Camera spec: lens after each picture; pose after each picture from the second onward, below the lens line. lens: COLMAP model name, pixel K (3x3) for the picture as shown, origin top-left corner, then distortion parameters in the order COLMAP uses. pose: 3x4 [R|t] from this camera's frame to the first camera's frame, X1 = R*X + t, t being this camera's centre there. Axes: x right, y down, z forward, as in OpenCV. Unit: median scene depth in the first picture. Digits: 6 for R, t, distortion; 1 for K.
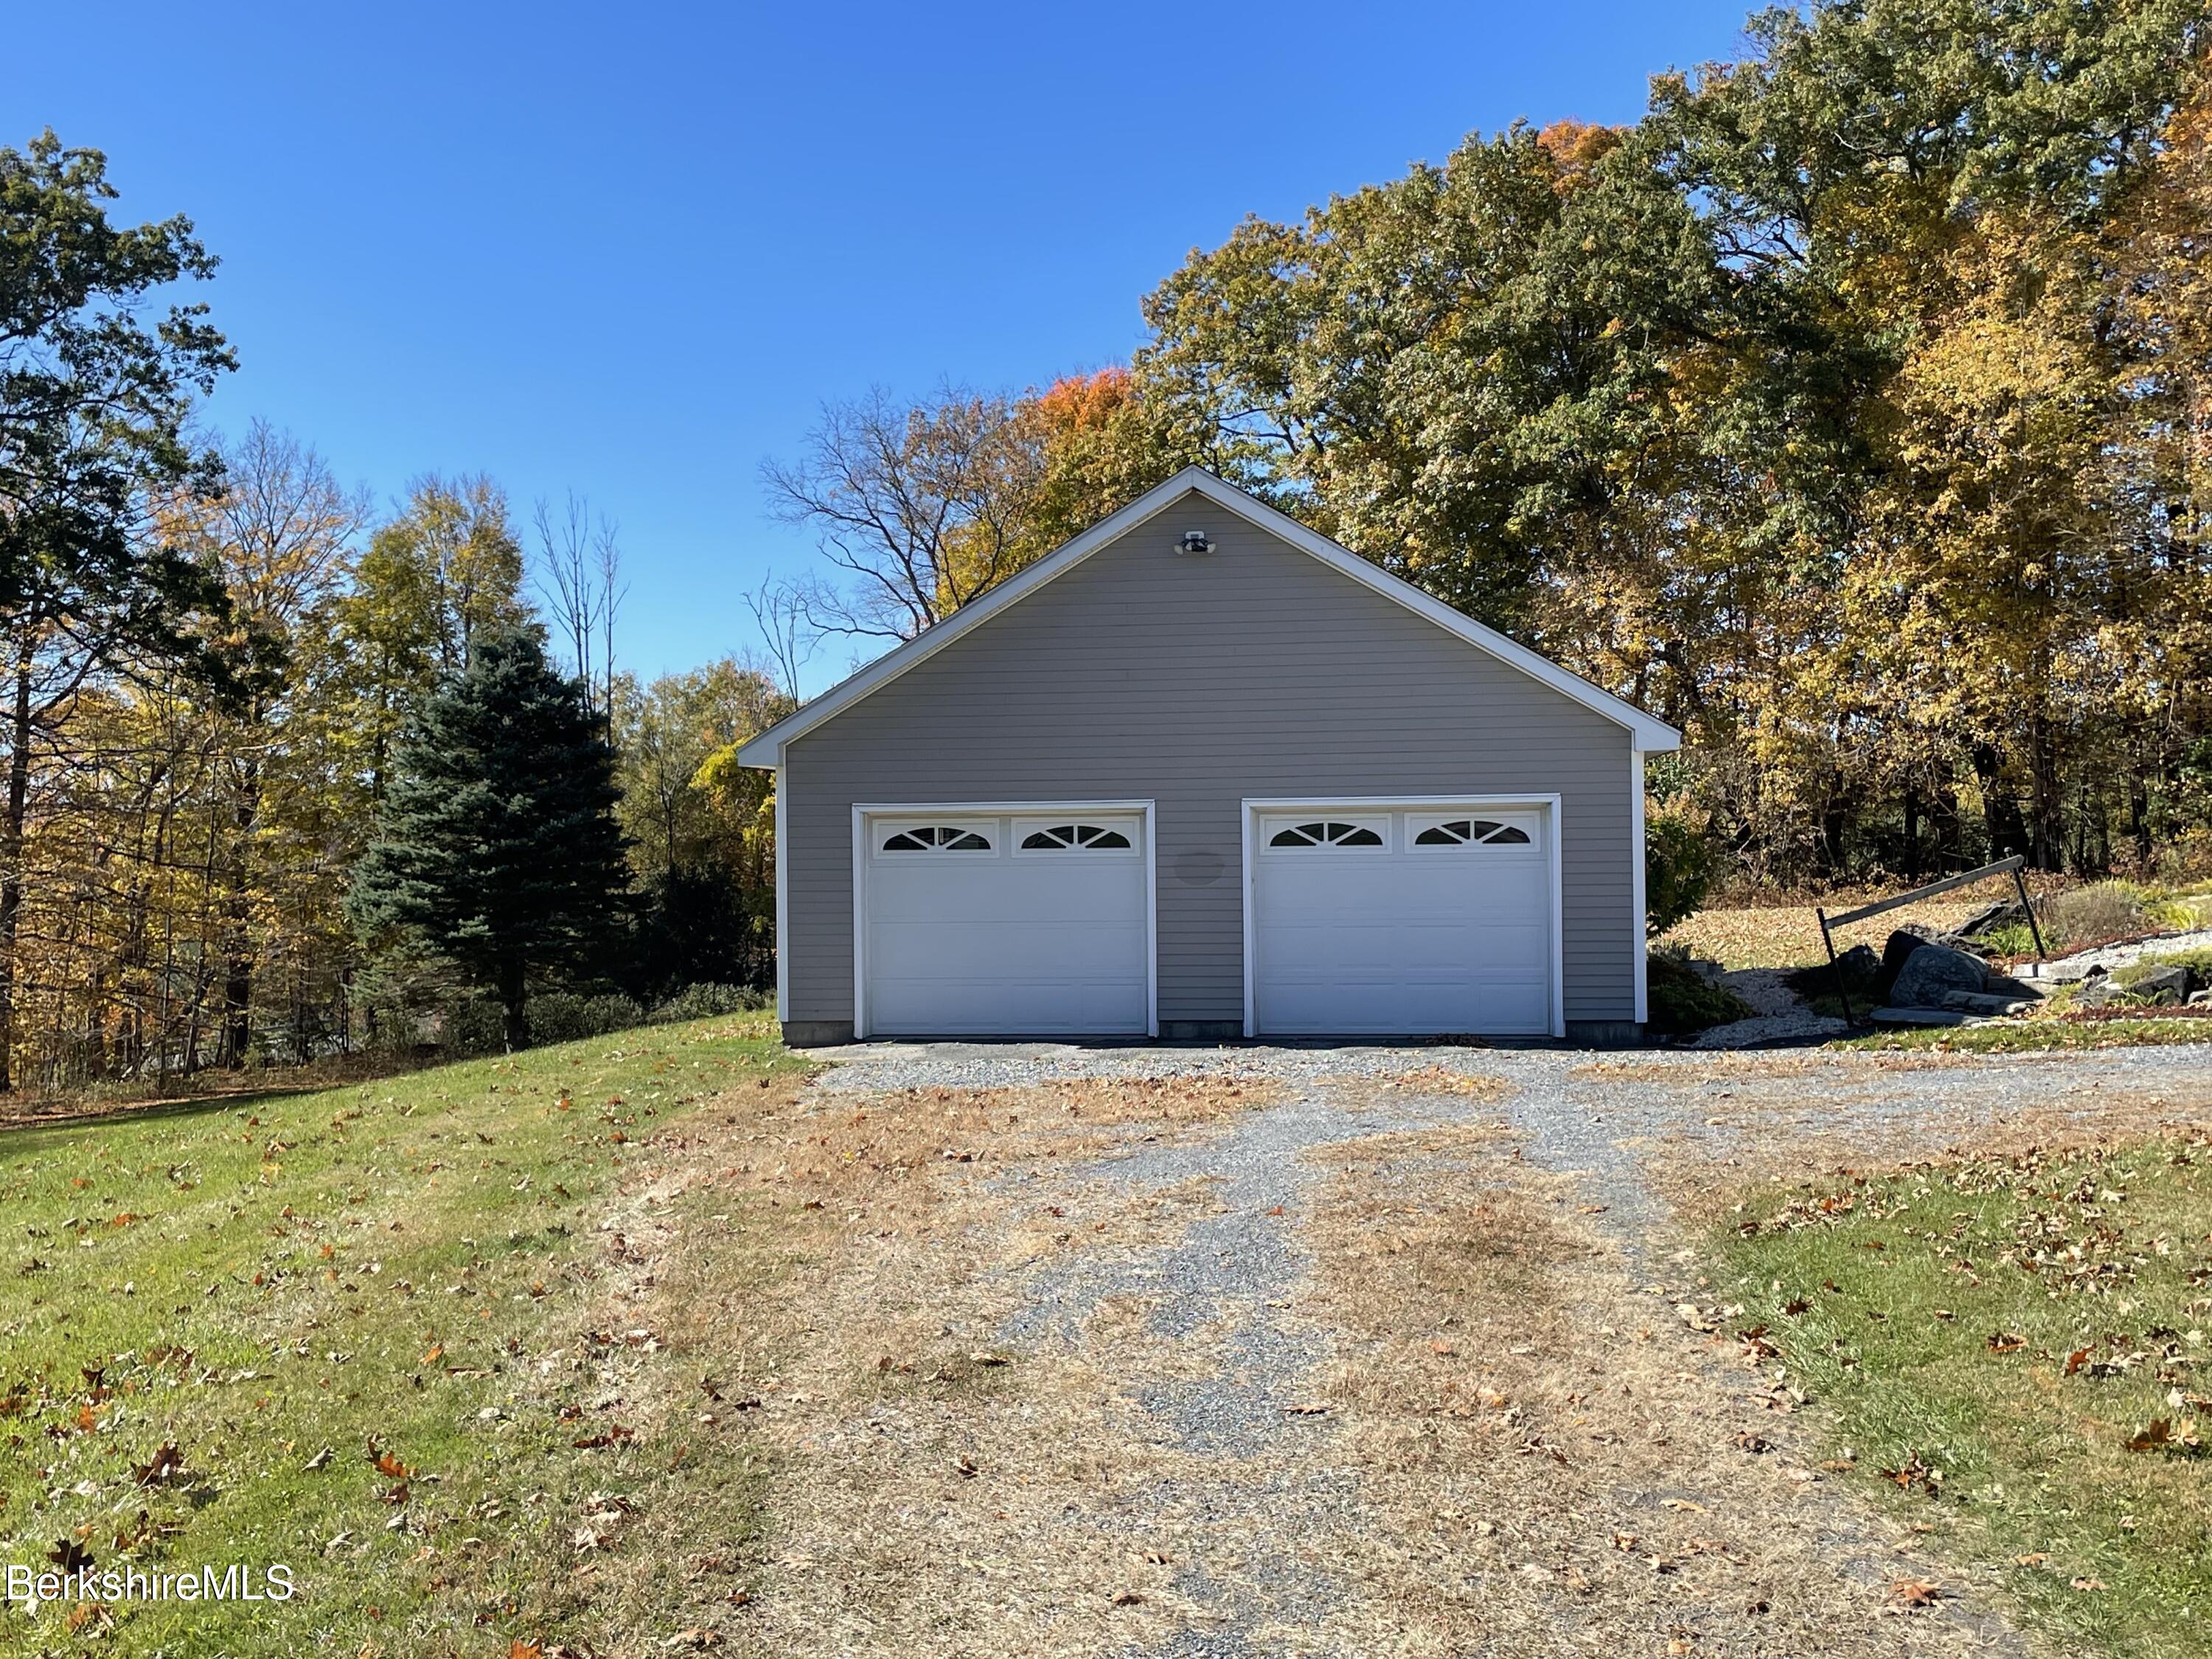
lens RADIAL K [[2368.9, 0, 1099.7], [0, 2368.9, 830.3], [0, 0, 1]] dist [0.060228, 0.000000]
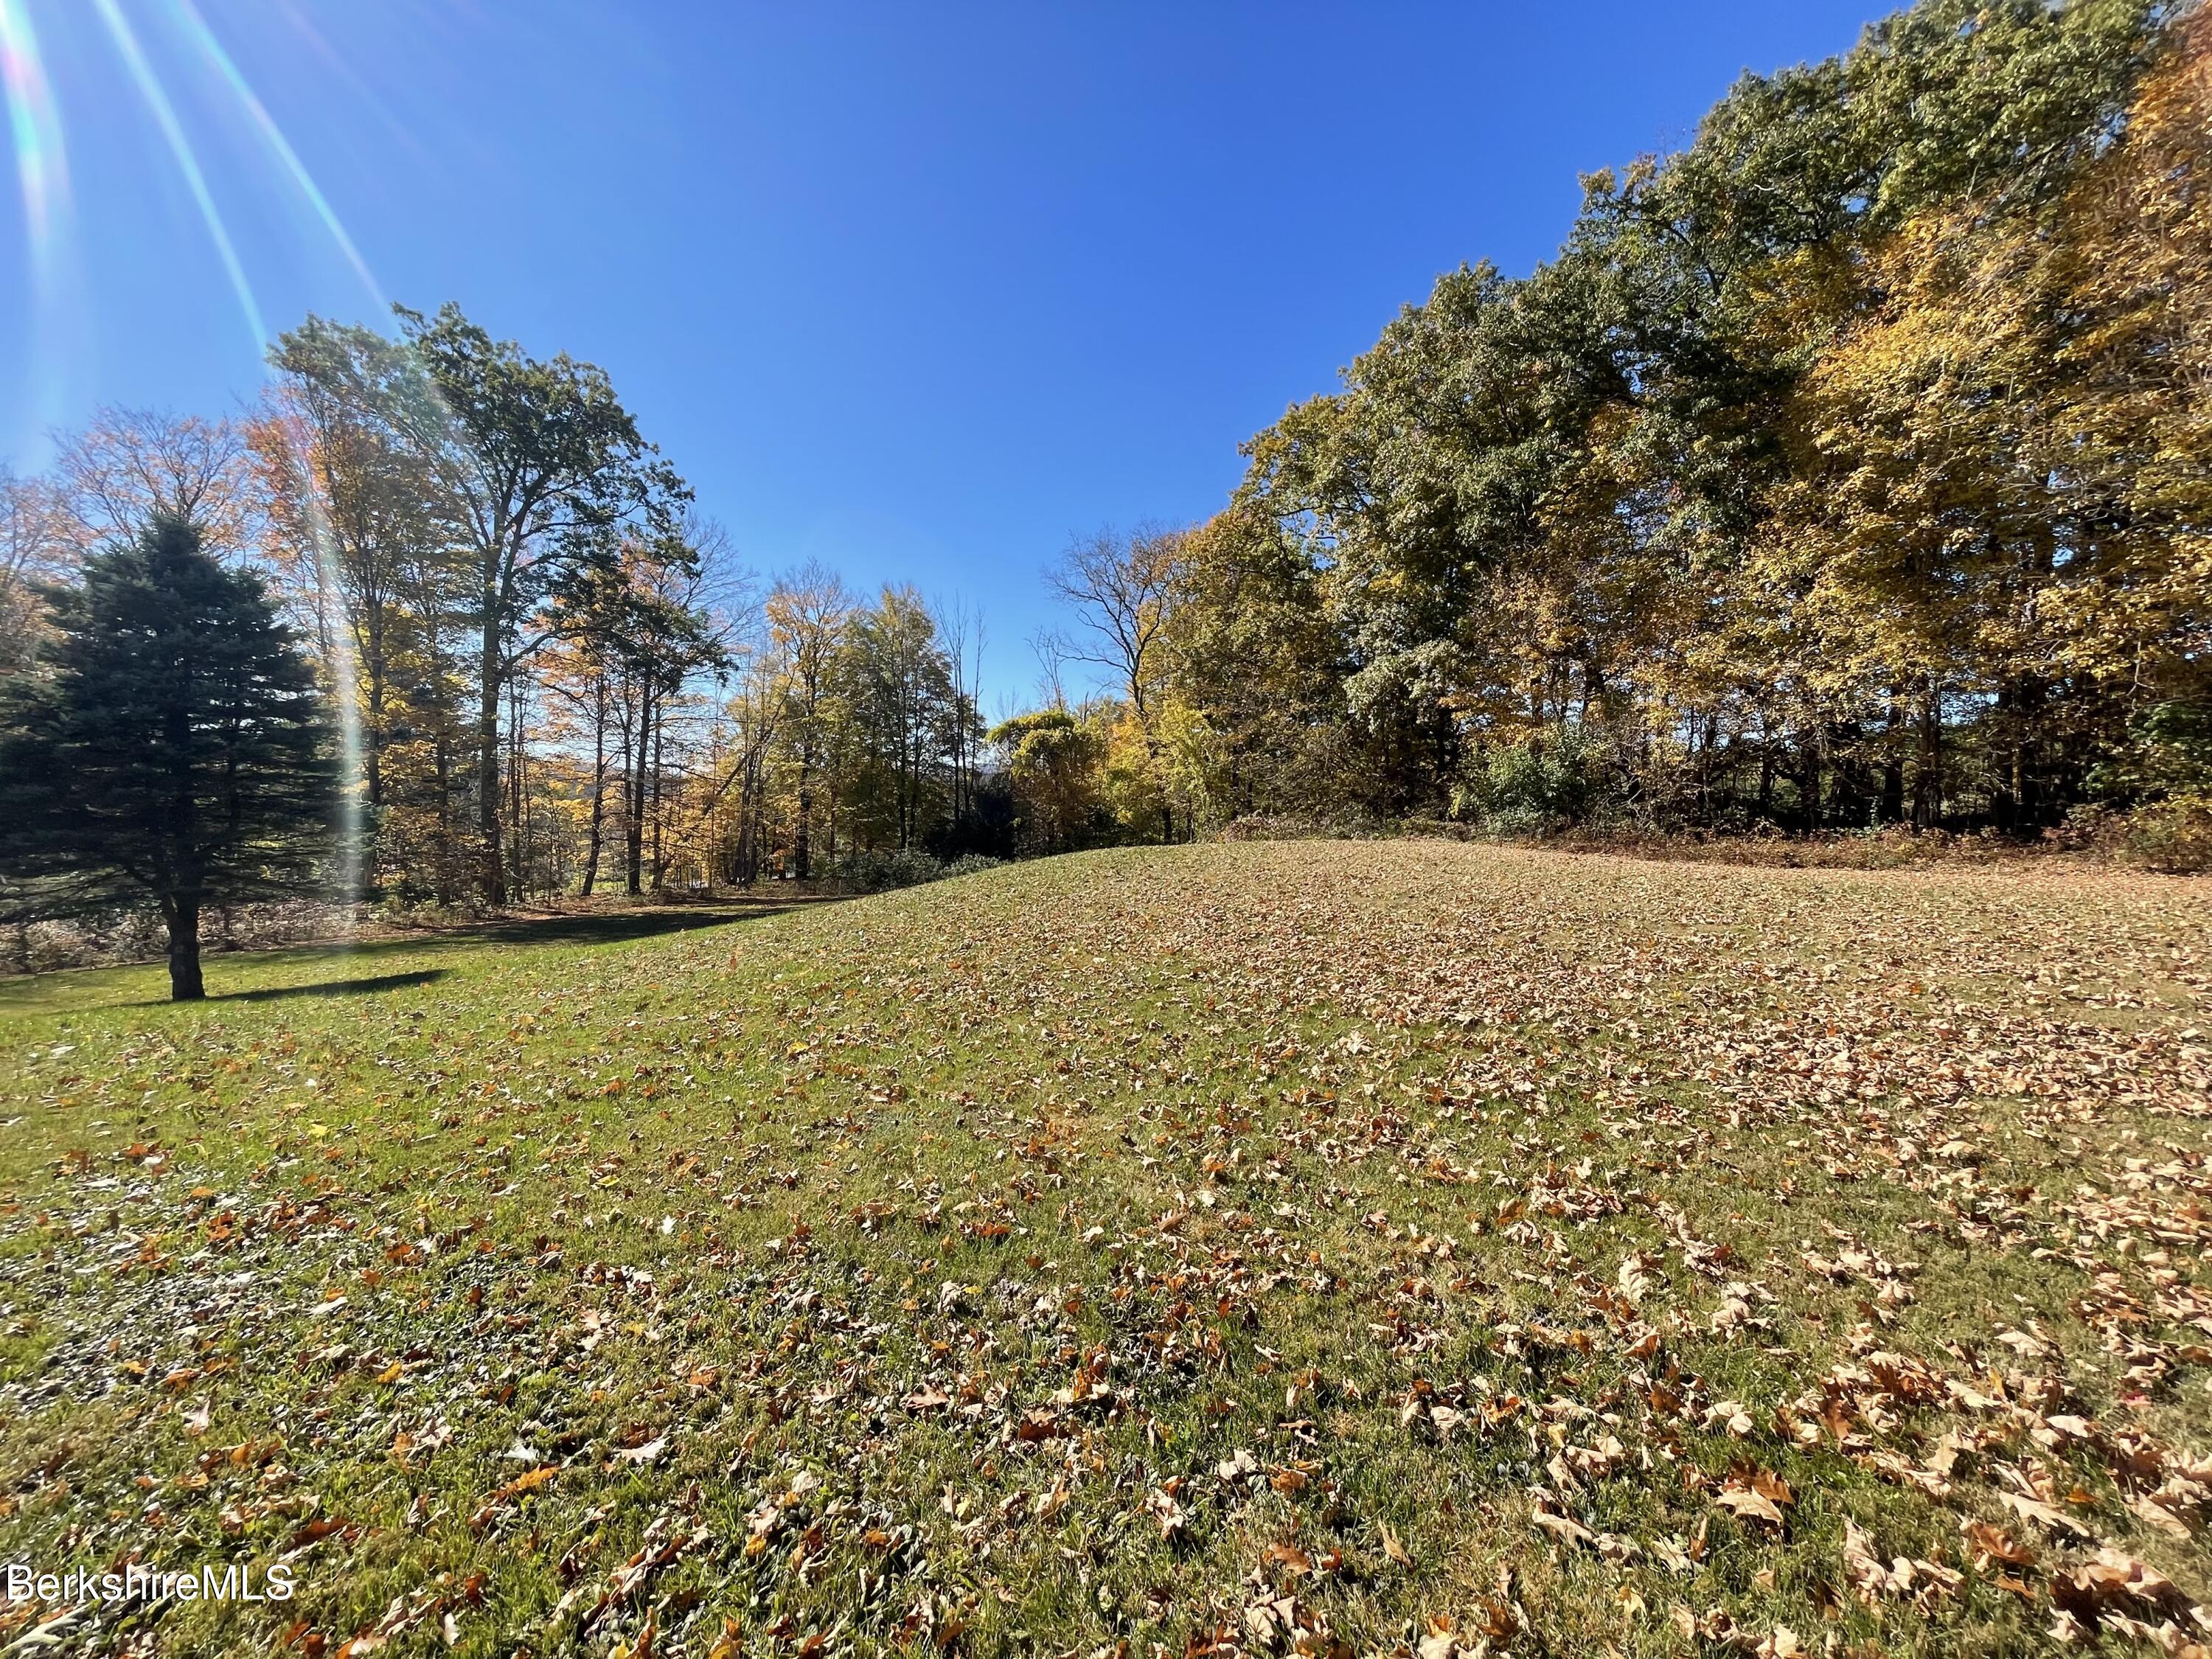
lens RADIAL K [[899.6, 0, 1130.1], [0, 899.6, 835.5], [0, 0, 1]] dist [-0.000960, 0.000244]
pose [[0.969327, 0.038075, -0.242807, 0.136030], [-0.021986, 0.997400, 0.068634, -0.000271], [0.244789, -0.061190, 0.967644, 0.498420]]
